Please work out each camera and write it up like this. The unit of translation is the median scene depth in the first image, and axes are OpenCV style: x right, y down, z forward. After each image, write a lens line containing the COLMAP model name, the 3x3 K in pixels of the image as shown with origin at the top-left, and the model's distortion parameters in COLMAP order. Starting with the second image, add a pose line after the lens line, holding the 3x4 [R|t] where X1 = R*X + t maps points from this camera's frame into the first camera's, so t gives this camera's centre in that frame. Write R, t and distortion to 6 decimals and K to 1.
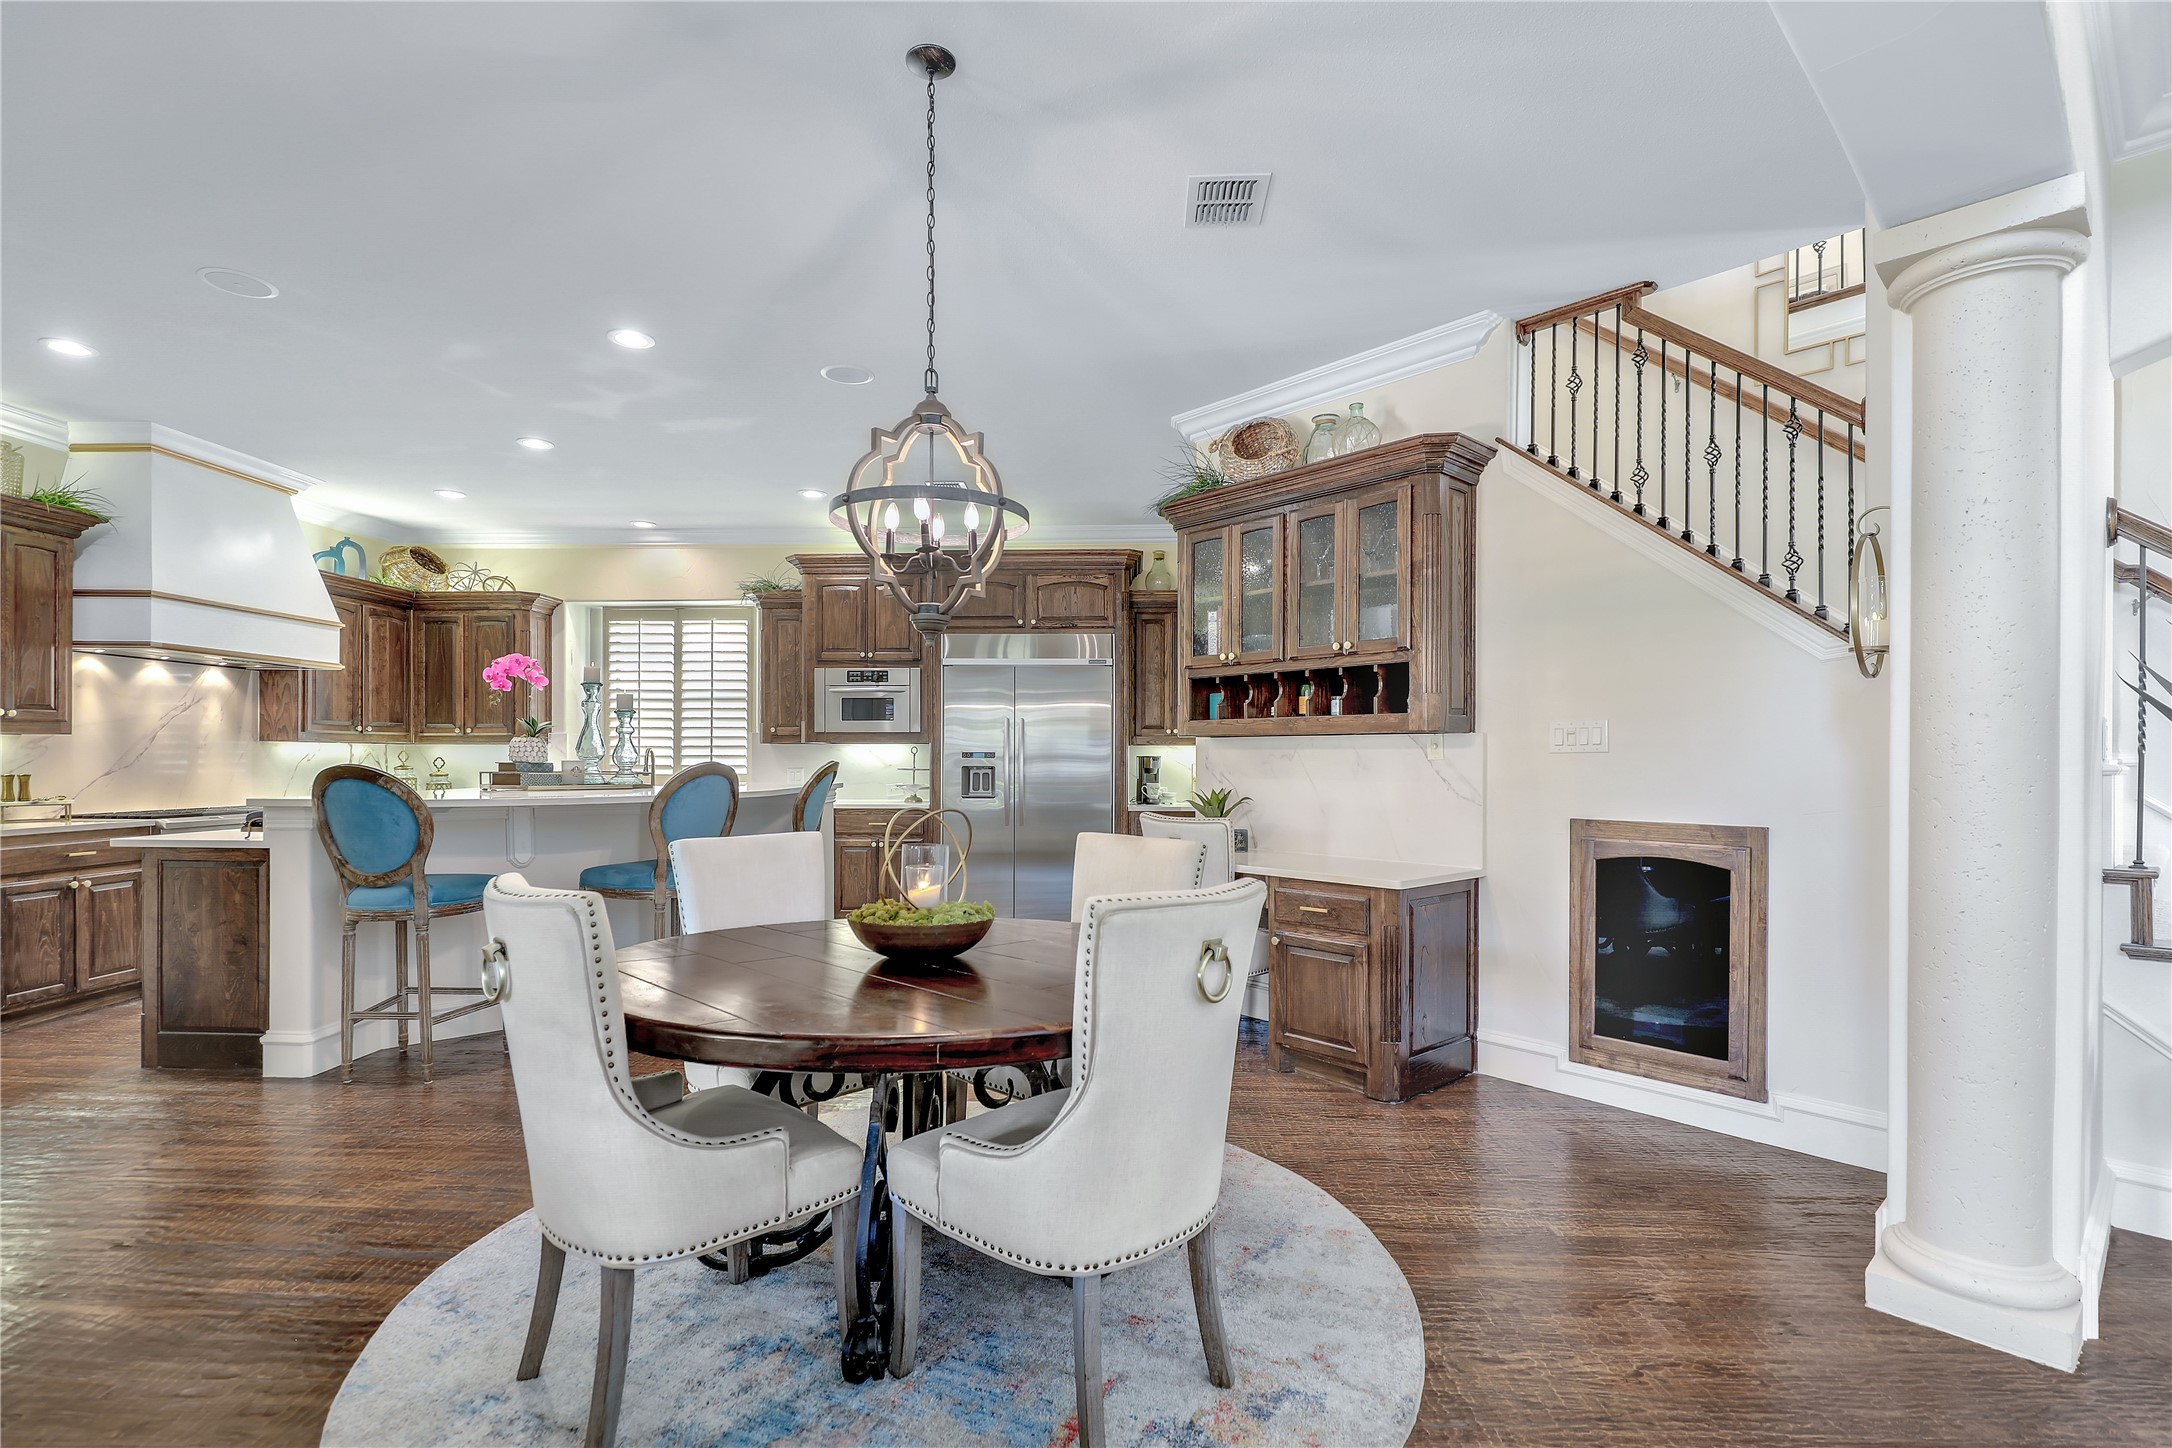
lens RADIAL K [[1079.7, 0, 1082.5], [0, 1079.7, 738.2], [0, 0, 1]] dist [0.000700, 0.000026]
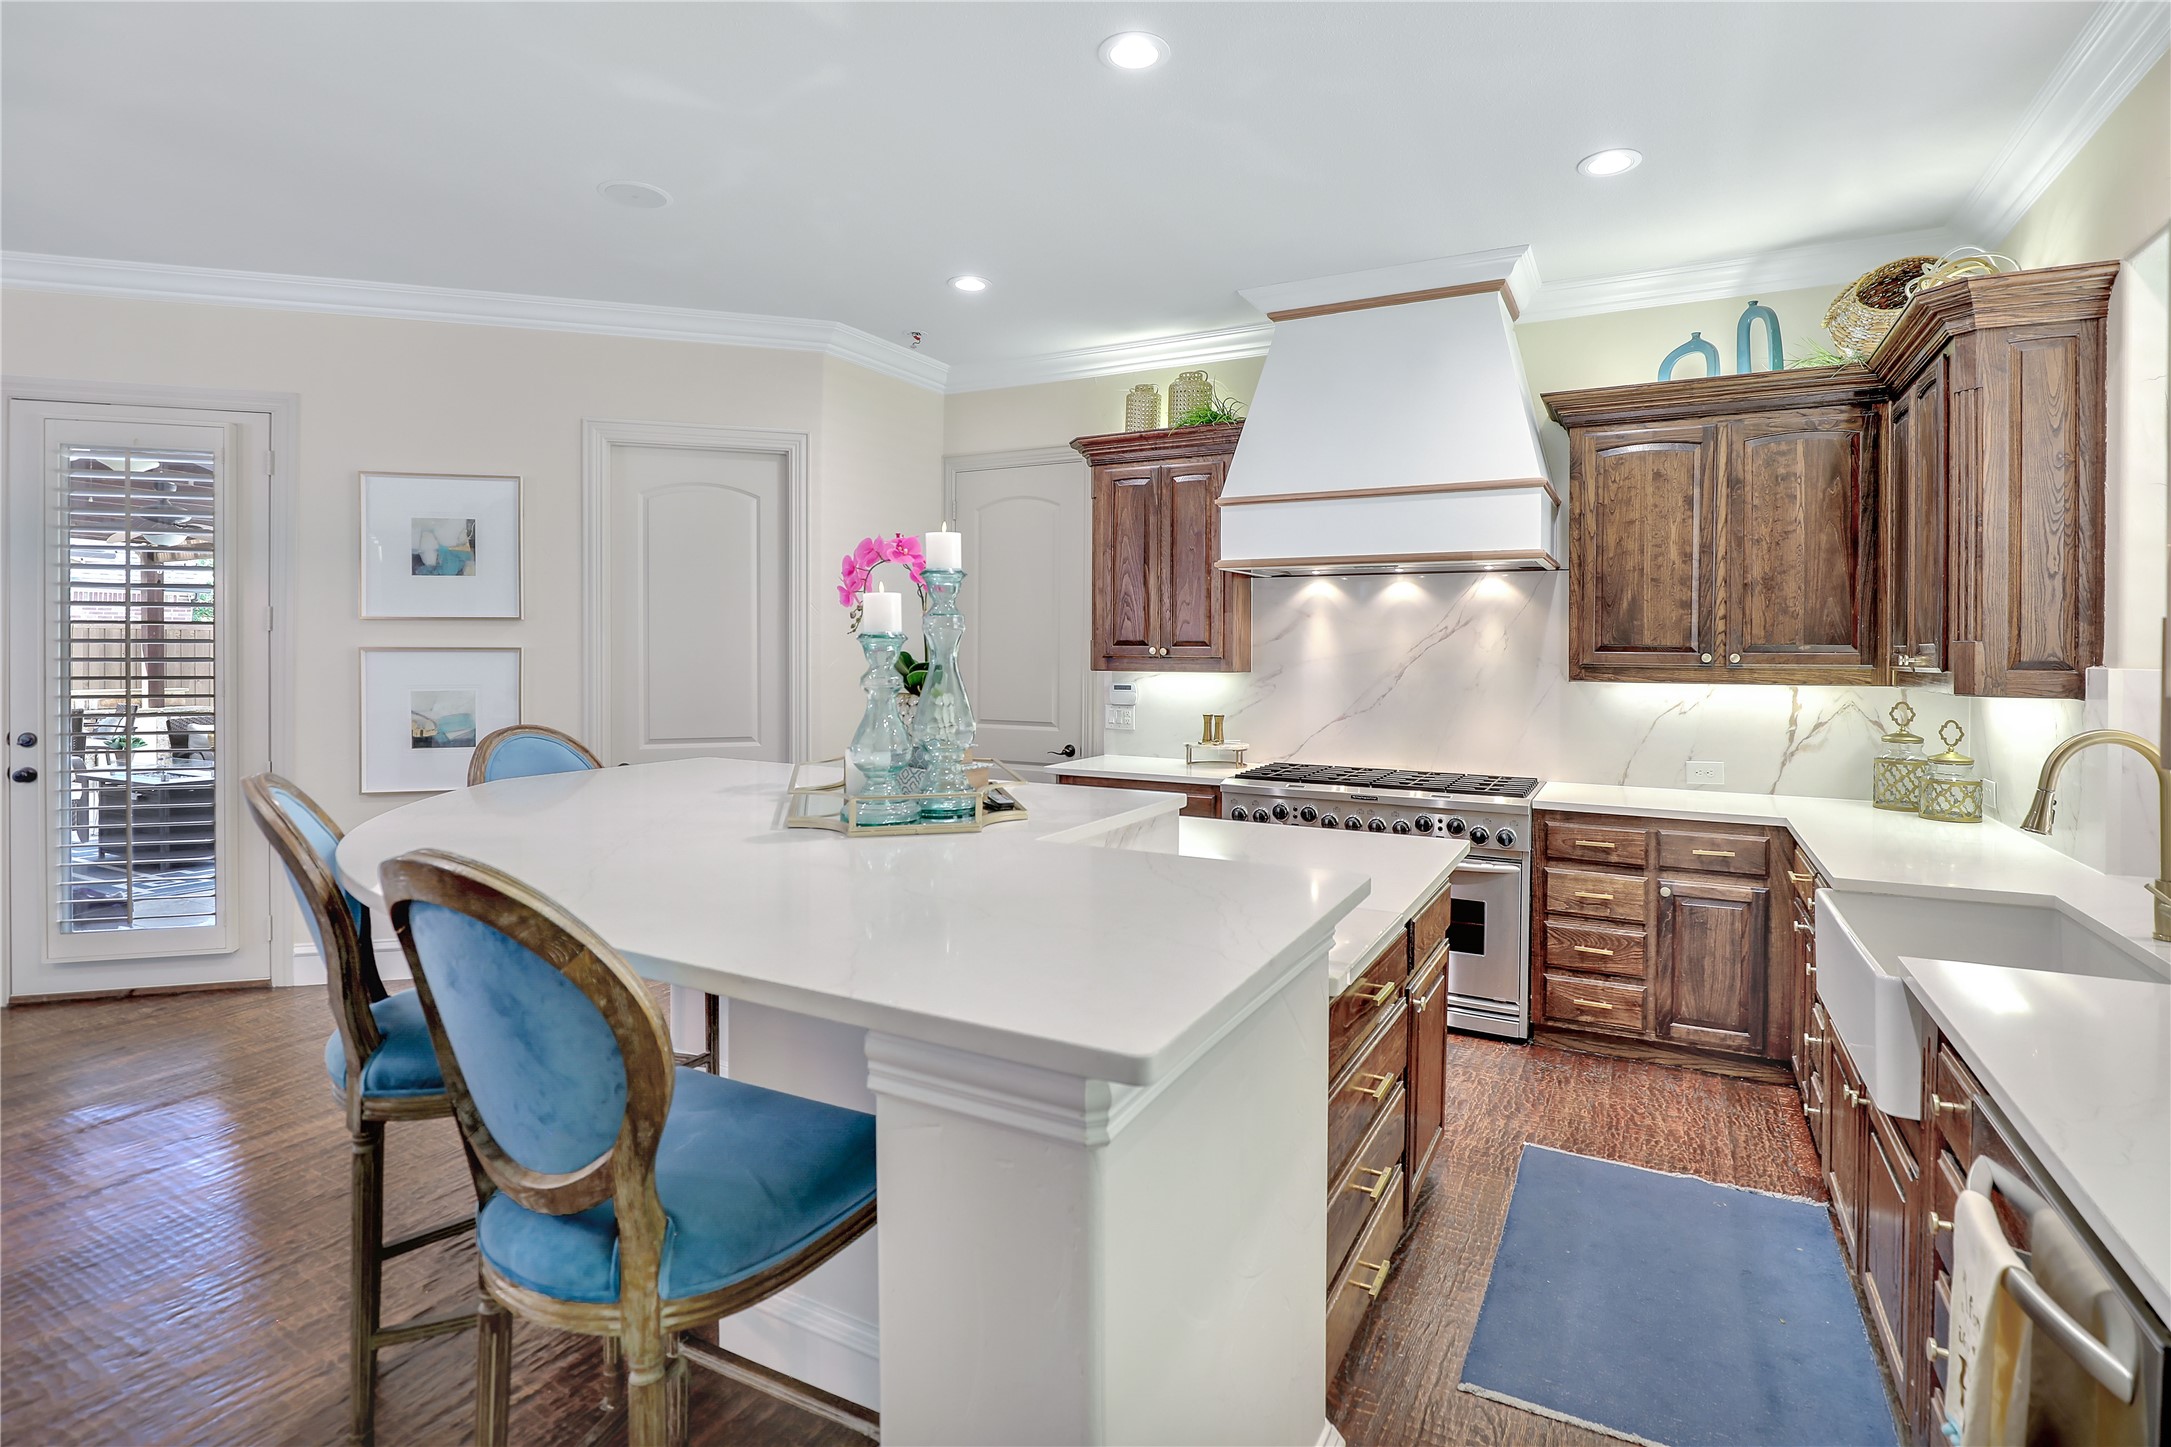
lens RADIAL K [[1079.2, 0, 1103.8], [0, 1079.2, 677.8], [0, 0, 1]] dist [0.000700, 0.000026]
pose [[-0.424296, 0.006771, -0.905498, -0.066504], [0.001922, 0.999977, 0.006577, -0.003764], [0.905522, 0.001050, -0.424299, 1.092220]]
